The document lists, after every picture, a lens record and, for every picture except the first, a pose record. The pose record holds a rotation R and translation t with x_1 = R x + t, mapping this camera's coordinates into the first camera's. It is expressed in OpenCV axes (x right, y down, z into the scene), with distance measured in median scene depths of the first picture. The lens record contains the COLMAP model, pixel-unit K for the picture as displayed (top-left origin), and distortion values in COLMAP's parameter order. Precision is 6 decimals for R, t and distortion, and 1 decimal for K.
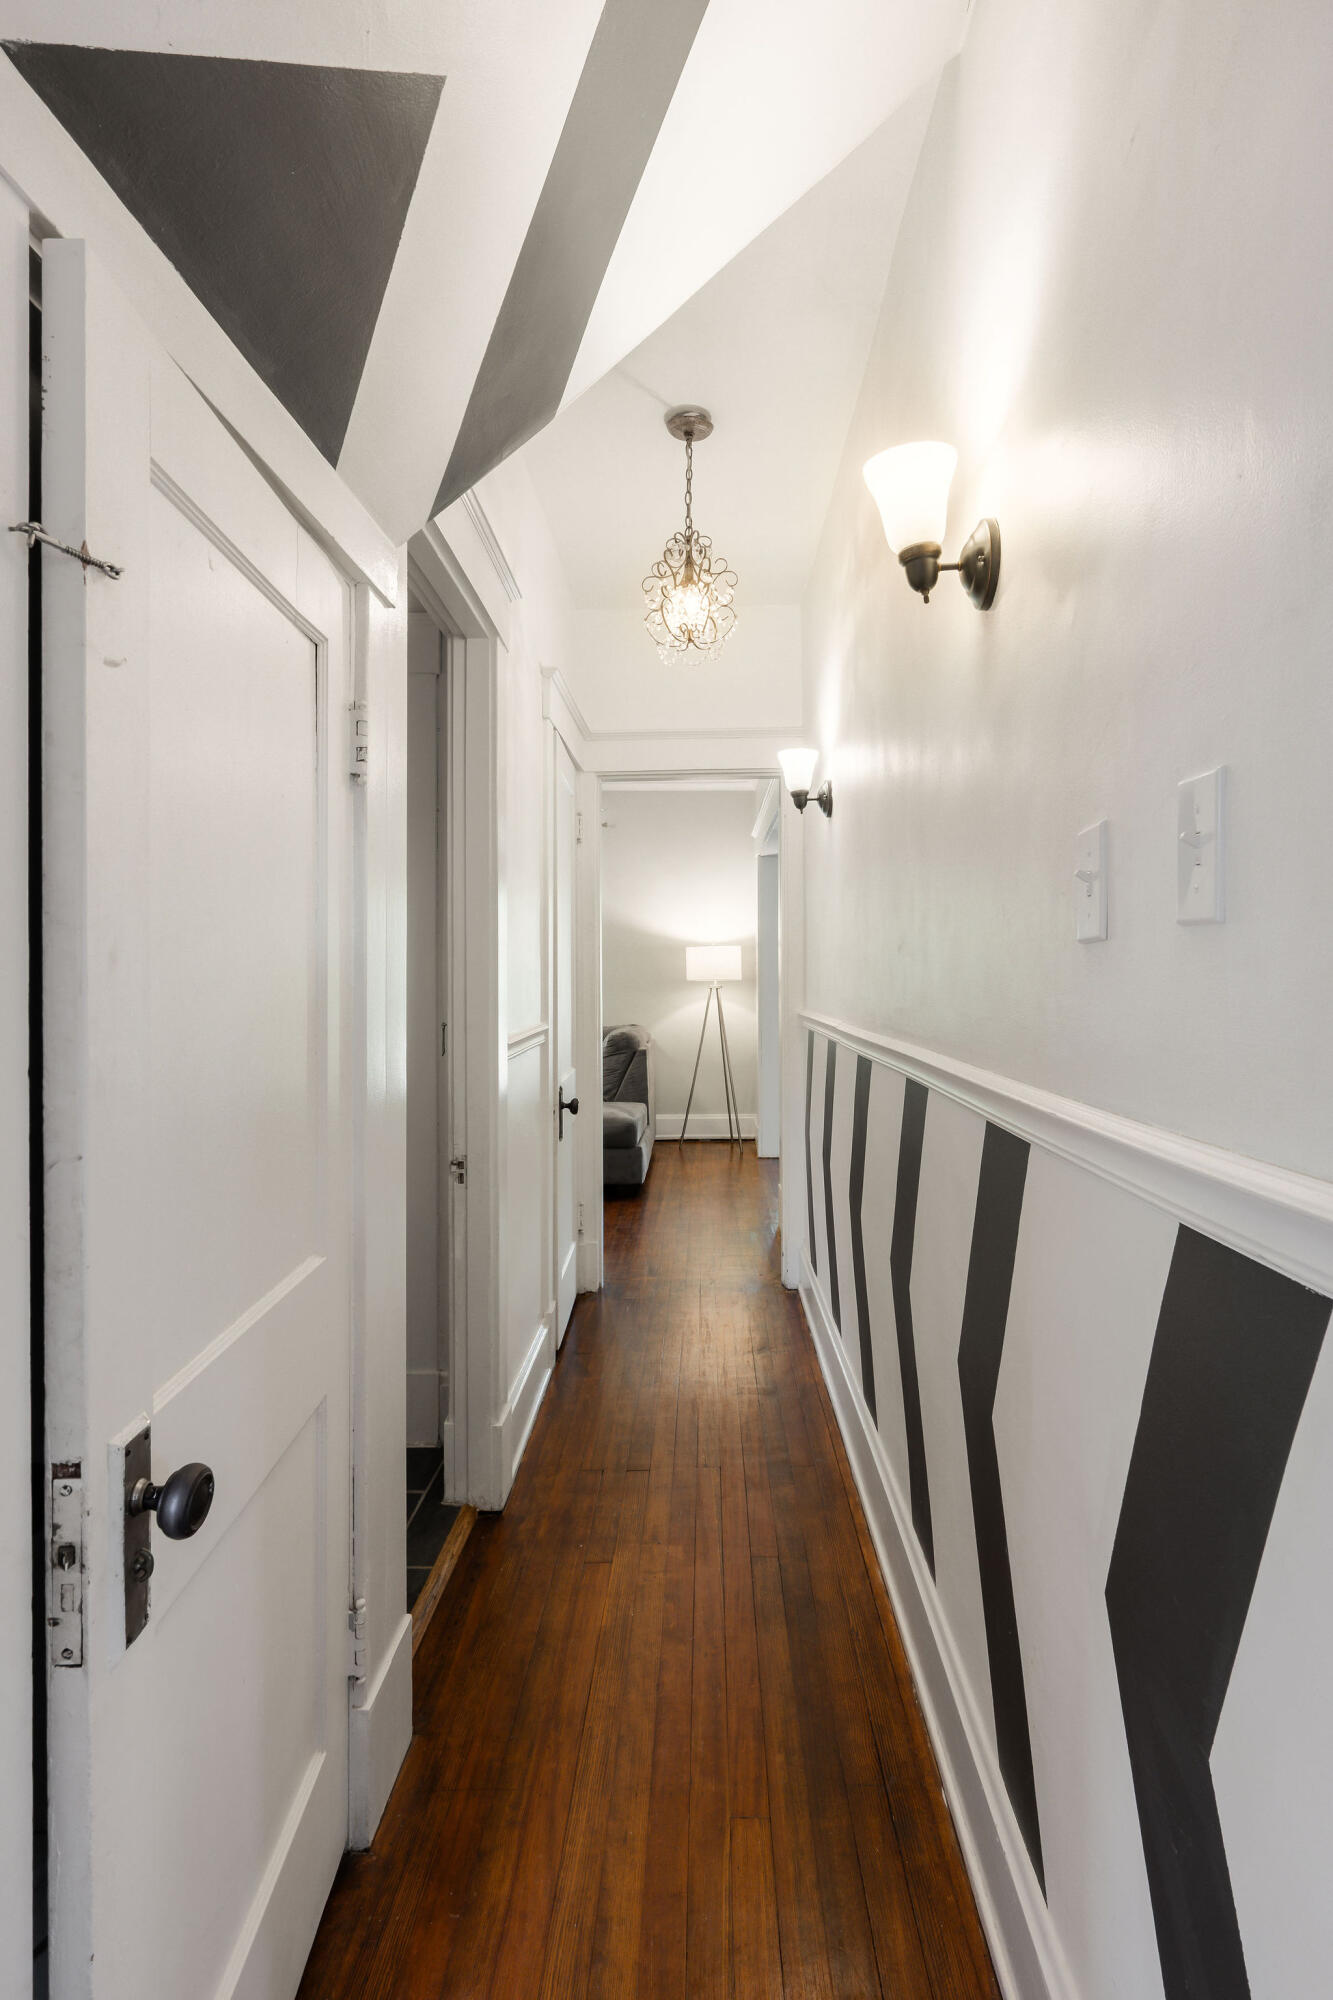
lens RADIAL K [[1029.5, 0, 666.6], [0, 1029.5, 991.6], [0, 0, 1]] dist [-0.000003, -0.000025]
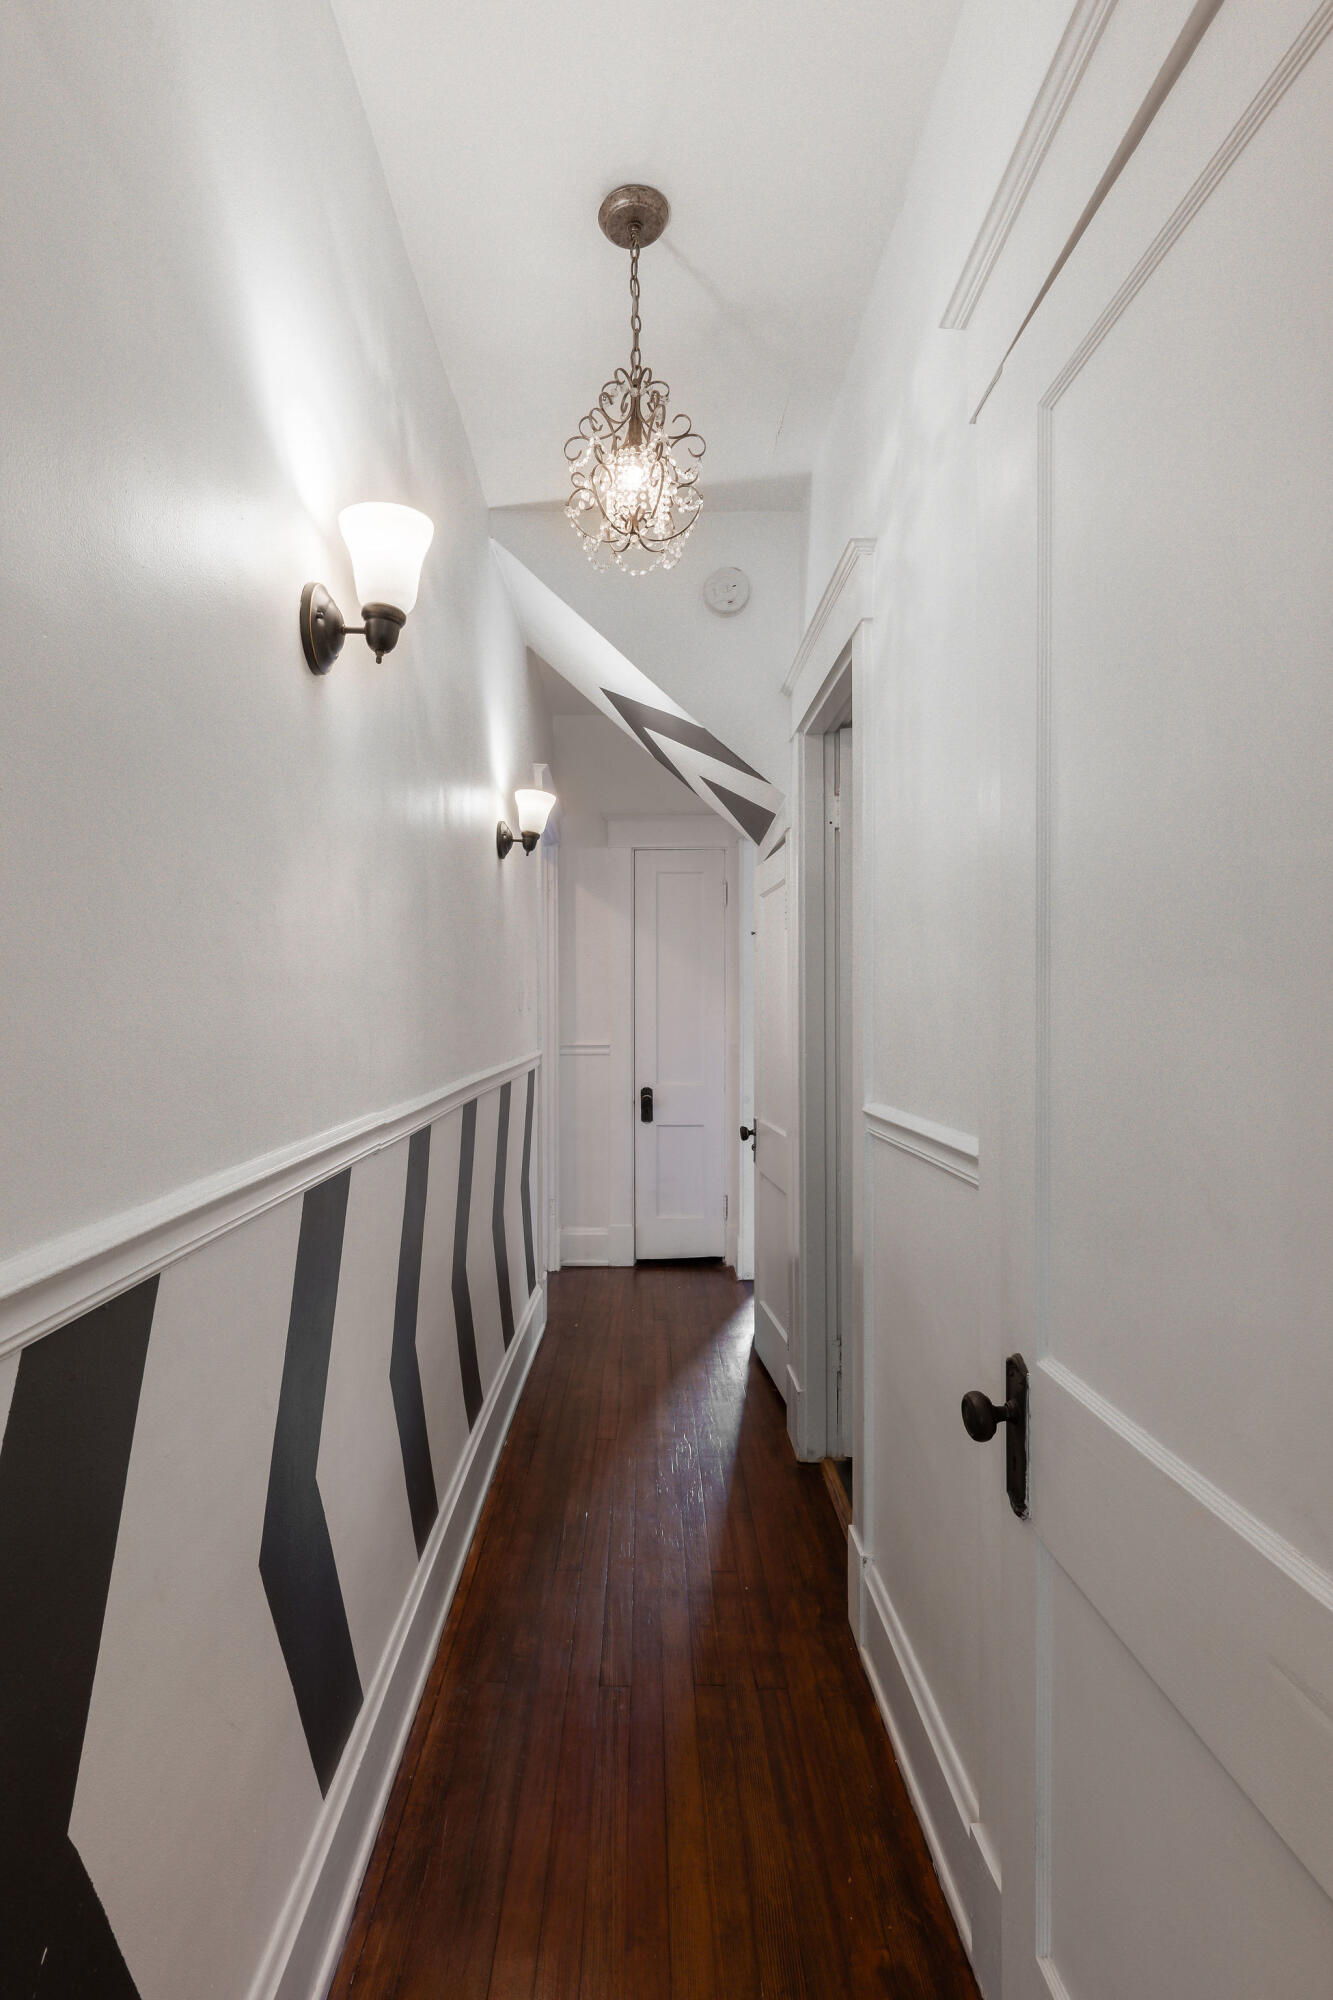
lens RADIAL K [[1029.5, 0, 666.7], [0, 1029.5, 1004.3], [0, 0, 1]] dist [-0.000003, -0.000025]
pose [[-0.998070, -0.001920, -0.062076, 0.063875], [-0.002464, 0.999959, 0.008681, -0.048470], [0.062057, 0.008817, -0.998034, 2.161838]]
